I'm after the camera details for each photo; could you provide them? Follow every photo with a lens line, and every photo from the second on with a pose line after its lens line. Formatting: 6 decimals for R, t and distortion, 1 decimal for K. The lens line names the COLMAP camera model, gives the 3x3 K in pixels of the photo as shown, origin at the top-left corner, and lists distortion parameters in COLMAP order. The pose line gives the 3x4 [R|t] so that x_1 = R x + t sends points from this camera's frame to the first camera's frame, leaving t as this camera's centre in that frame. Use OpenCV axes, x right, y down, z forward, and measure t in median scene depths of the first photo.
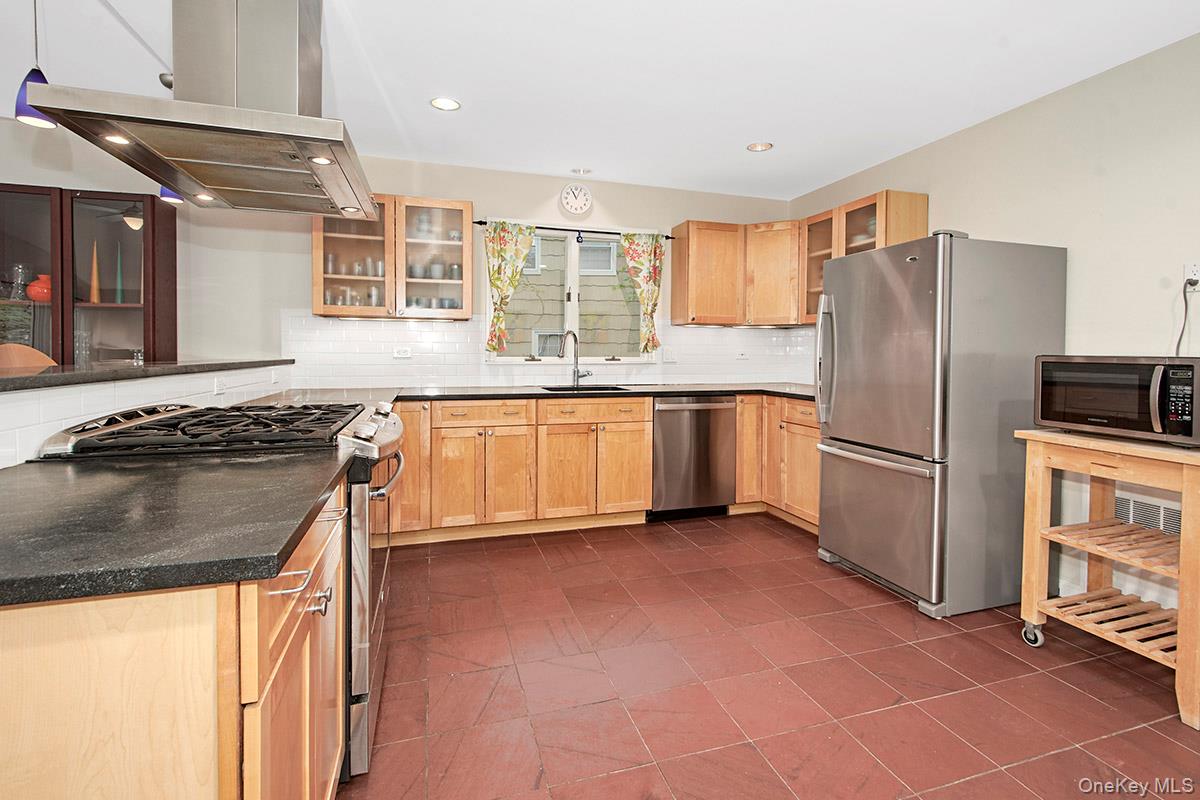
lens RADIAL K [[560.3, 0, 619.1], [0, 560.3, 362.7], [0, 0, 1]] dist [-0.000818, -0.000156]
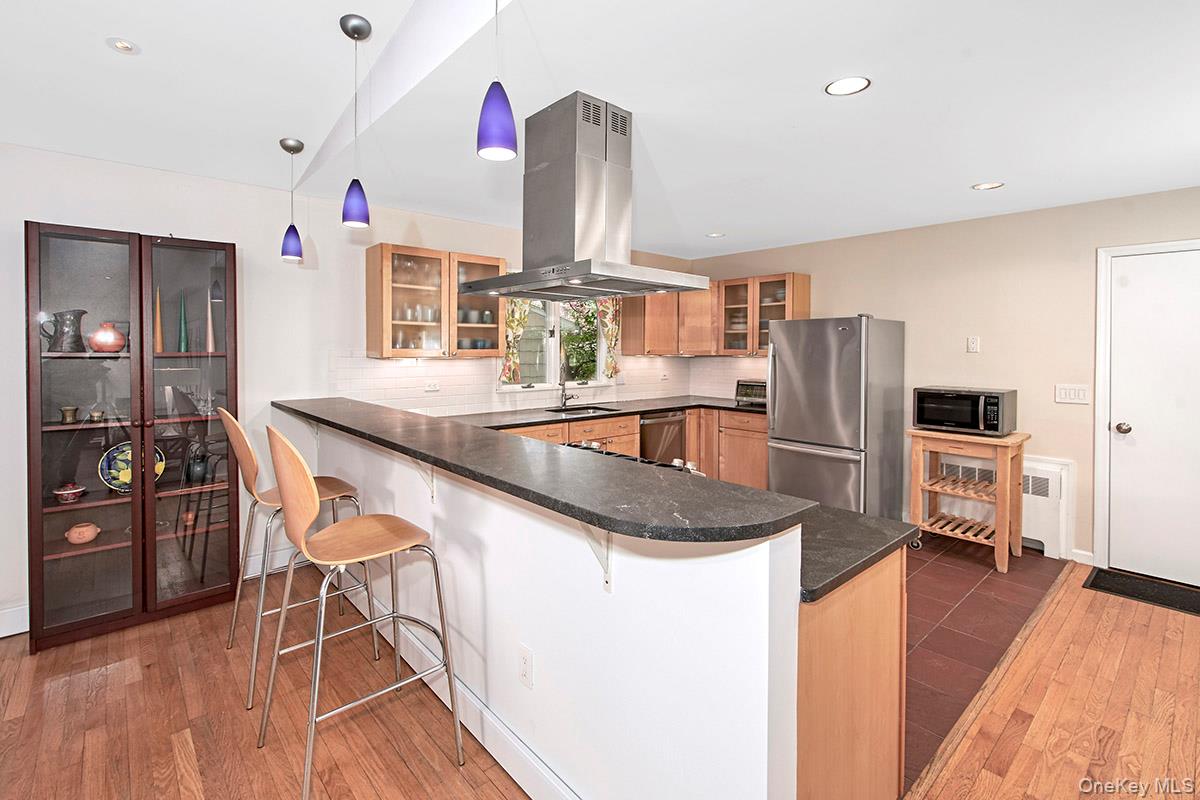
lens RADIAL K [[524.8, 0, 601.7], [0, 524.8, 359.3], [0, 0, 1]] dist [0.000414, -0.000267]
pose [[0.924904, -0.011493, 0.380028, -0.483777], [0.012376, 0.999923, 0.000120, -0.069305], [-0.380000, 0.004592, 0.924975, -0.105075]]
